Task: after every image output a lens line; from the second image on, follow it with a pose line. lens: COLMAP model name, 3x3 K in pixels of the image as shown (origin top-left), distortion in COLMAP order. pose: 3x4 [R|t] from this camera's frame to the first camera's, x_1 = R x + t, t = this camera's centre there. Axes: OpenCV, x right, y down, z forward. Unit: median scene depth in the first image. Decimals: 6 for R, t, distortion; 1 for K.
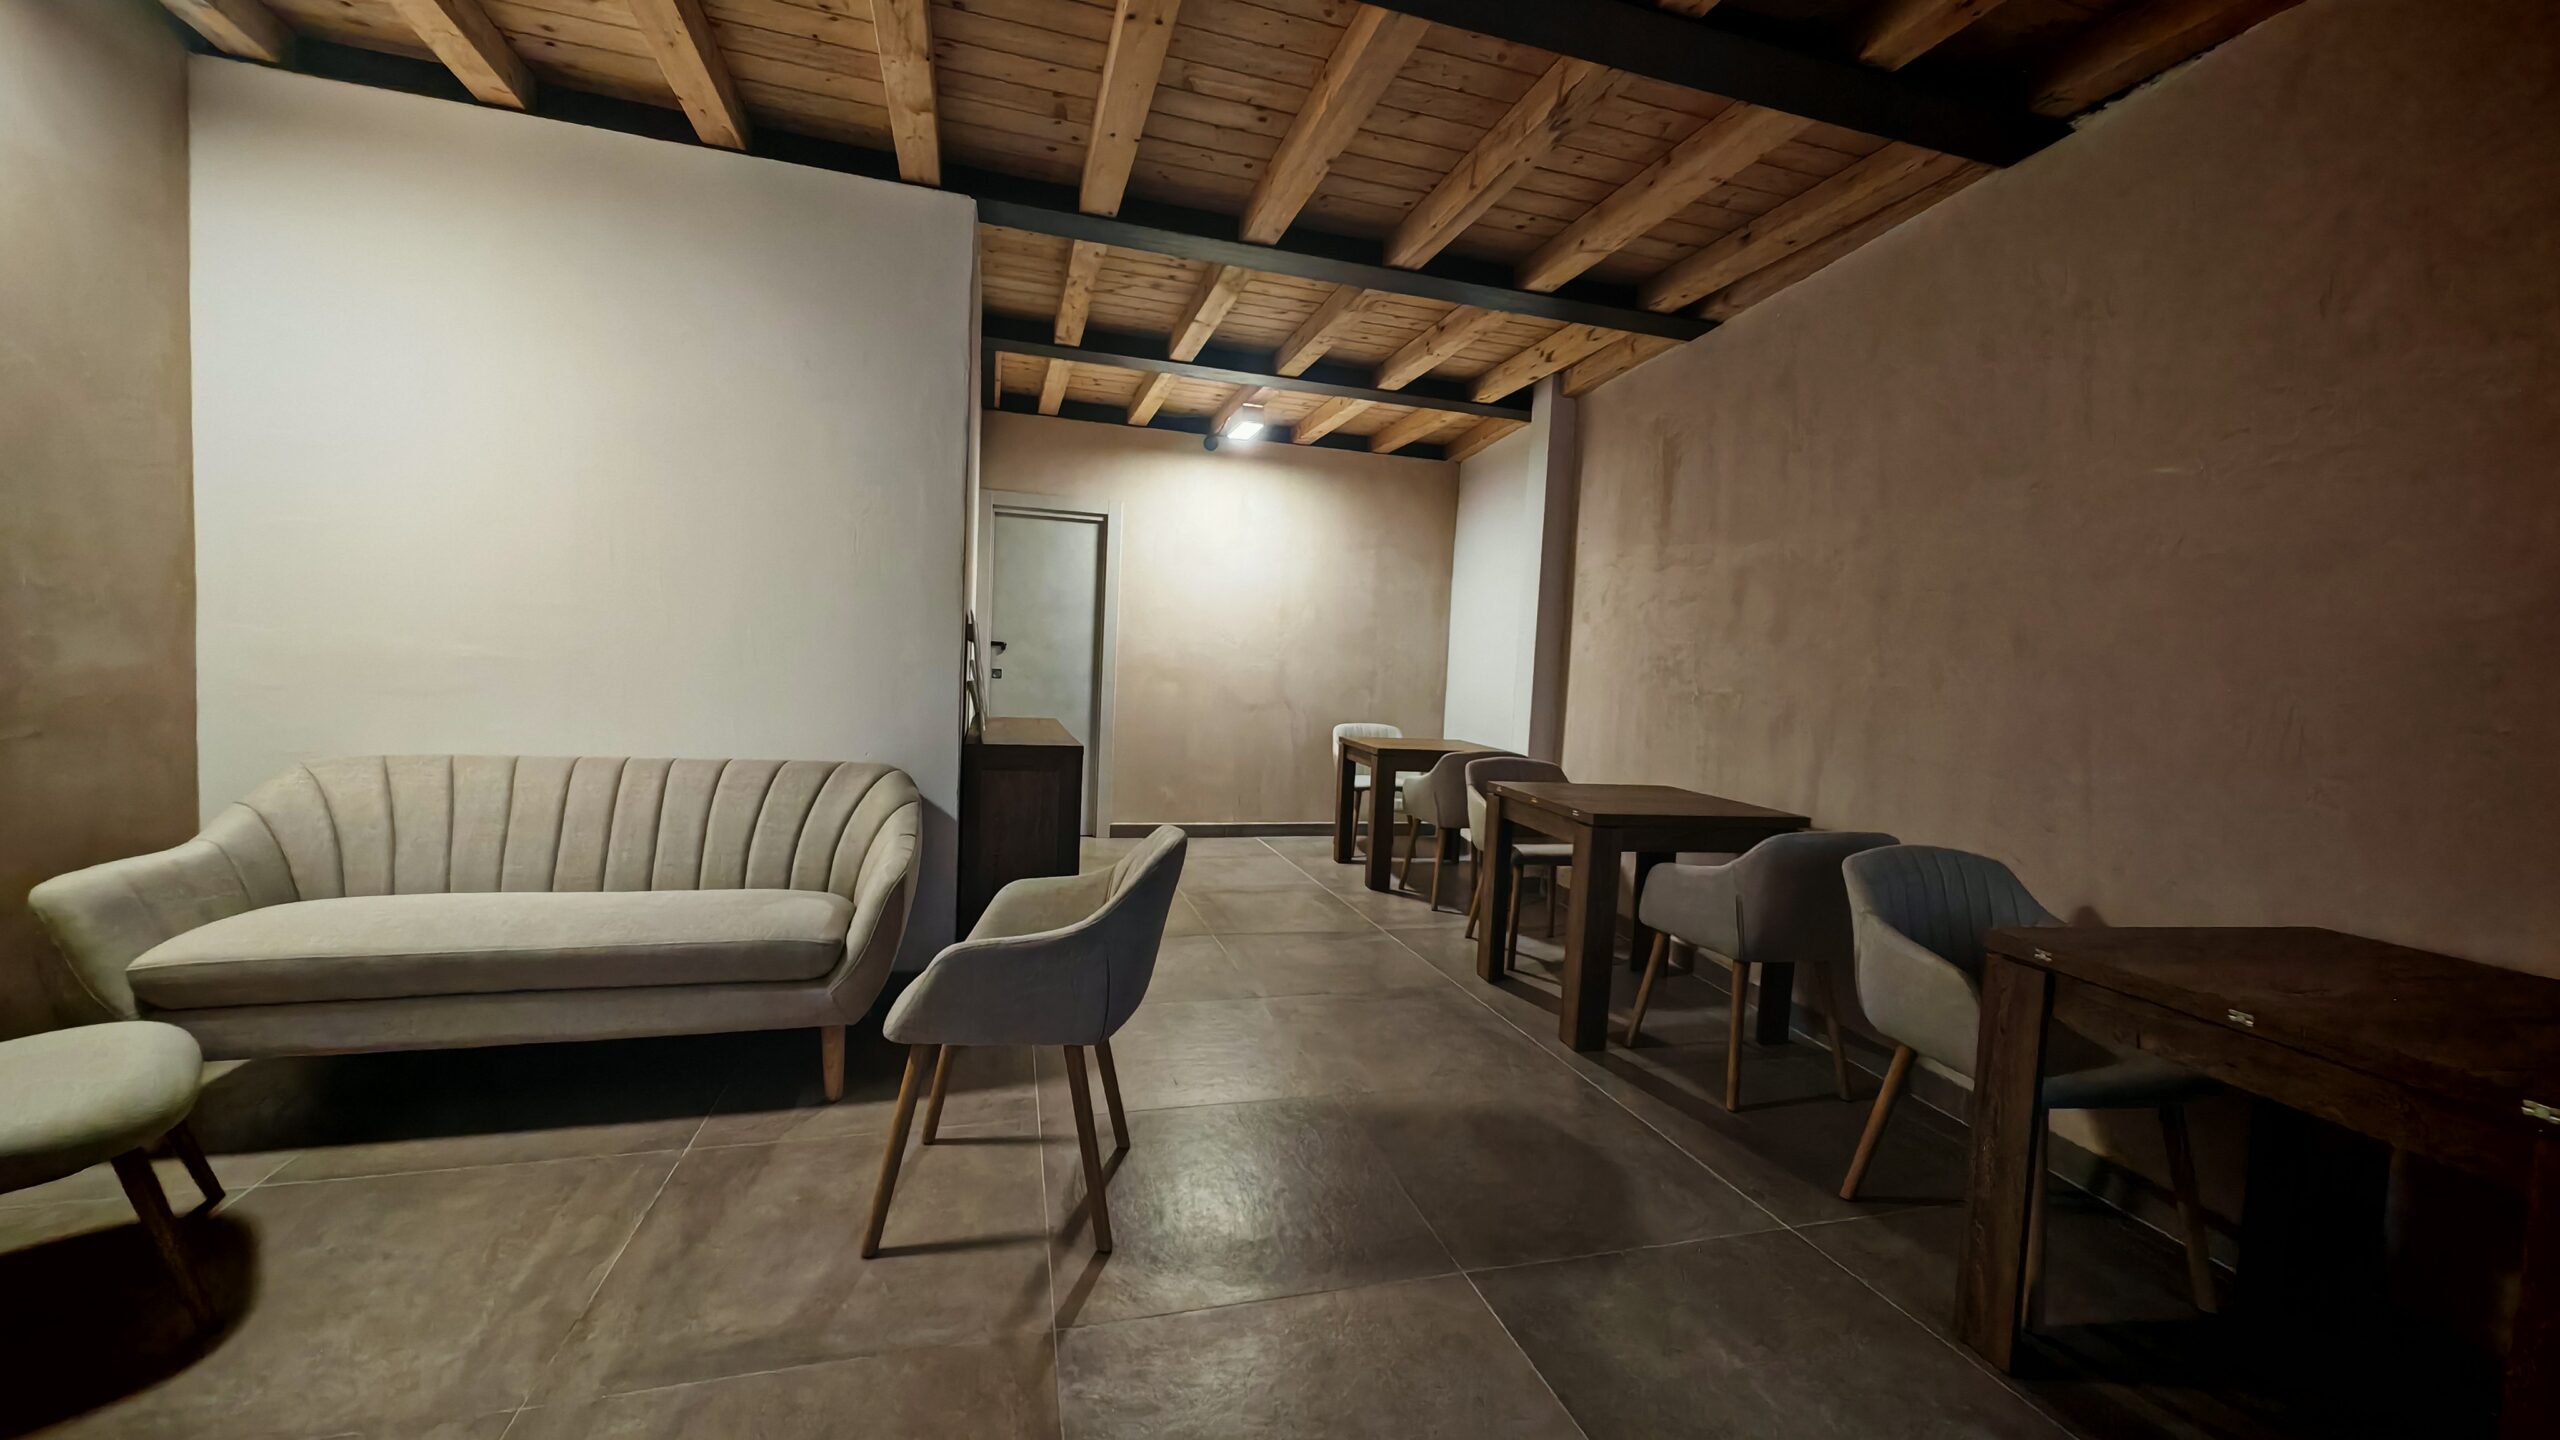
lens RADIAL K [[953.2, 0, 1280.0], [0, 953.2, 720.0], [0, 0, 1]] dist [0.002190, 0.000120]
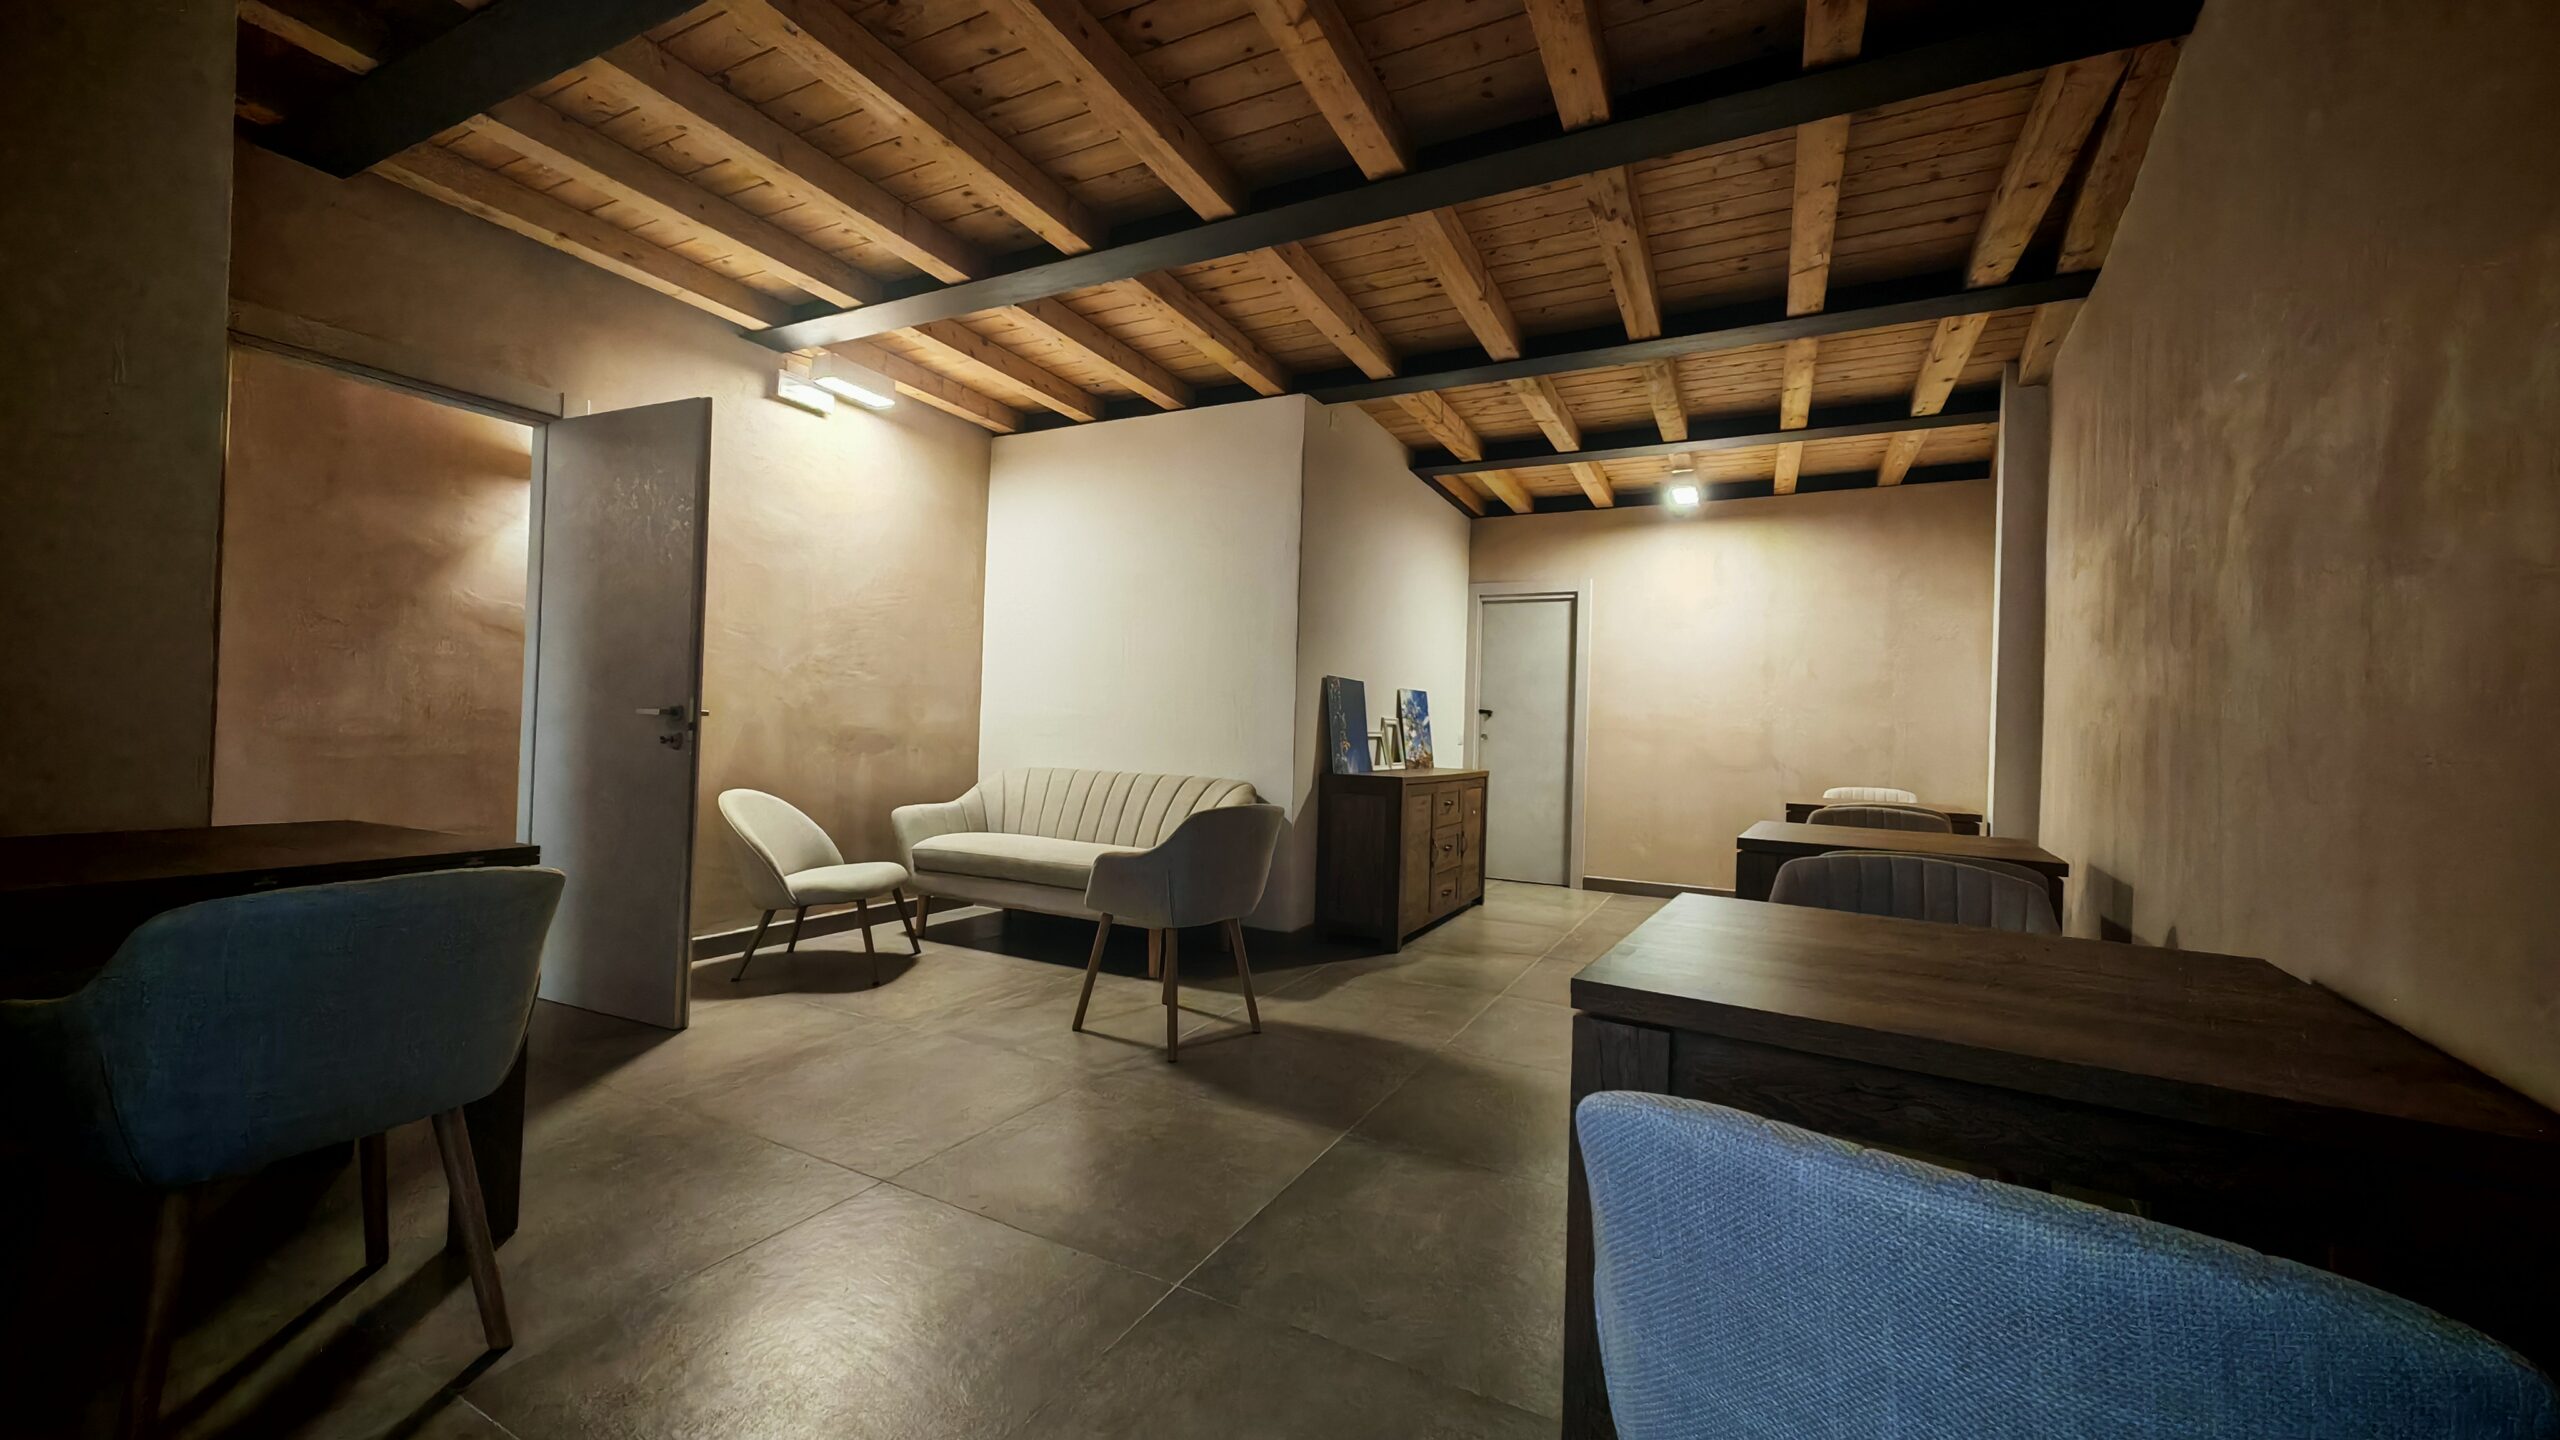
lens RADIAL K [[948.9, 0, 1280.0], [0, 948.9, 720.0], [0, 0, 1]] dist [-0.006412, -0.000008]
pose [[0.724016, -0.030642, -0.689102, 0.483519], [-0.037463, 0.995791, -0.083641, 0.056045], [0.688765, 0.086373, 0.719821, -0.022663]]
